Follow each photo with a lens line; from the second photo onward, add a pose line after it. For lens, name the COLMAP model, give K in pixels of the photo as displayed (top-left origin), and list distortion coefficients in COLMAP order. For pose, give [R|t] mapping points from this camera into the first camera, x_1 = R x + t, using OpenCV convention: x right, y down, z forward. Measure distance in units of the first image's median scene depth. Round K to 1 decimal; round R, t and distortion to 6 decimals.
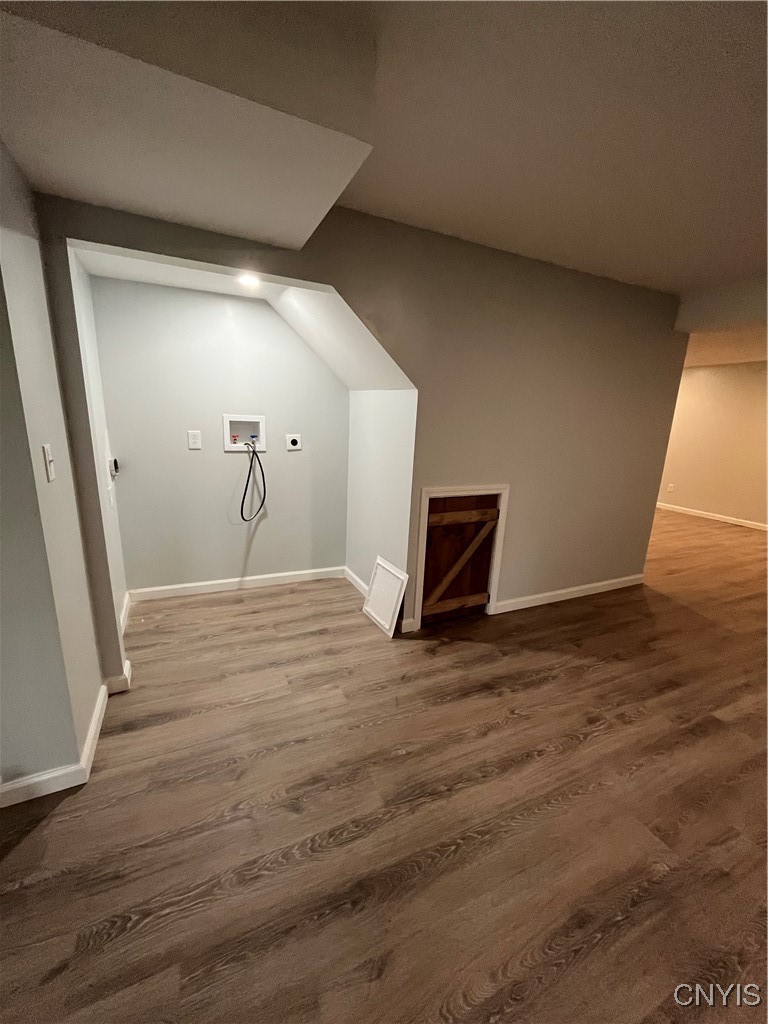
lens RADIAL K [[416.4, 0, 381.3], [0, 416.4, 514.0], [0, 0, 1]] dist [-0.002193, -0.000355]
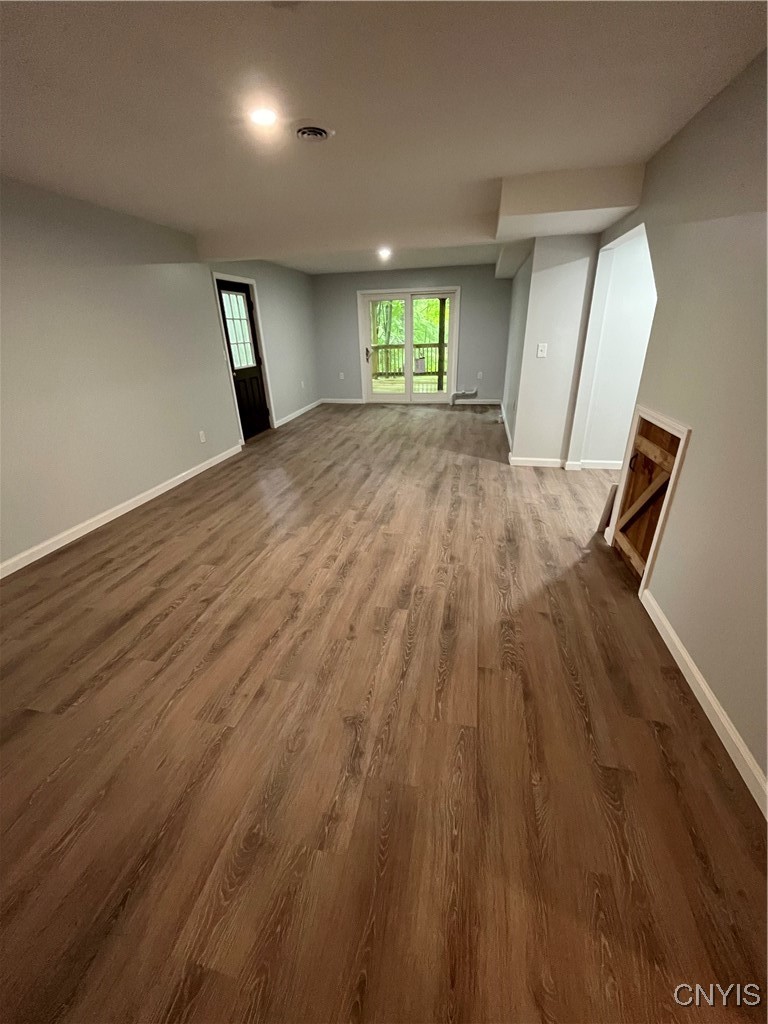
lens RADIAL K [[416.4, 0, 381.3], [0, 416.4, 514.0], [0, 0, 1]] dist [-0.002193, -0.000355]
pose [[-0.612731, 0.298507, -0.731748, 1.552410], [-0.182718, 0.847324, 0.498654, -0.268220], [0.768879, 0.439245, -0.464639, 1.332161]]
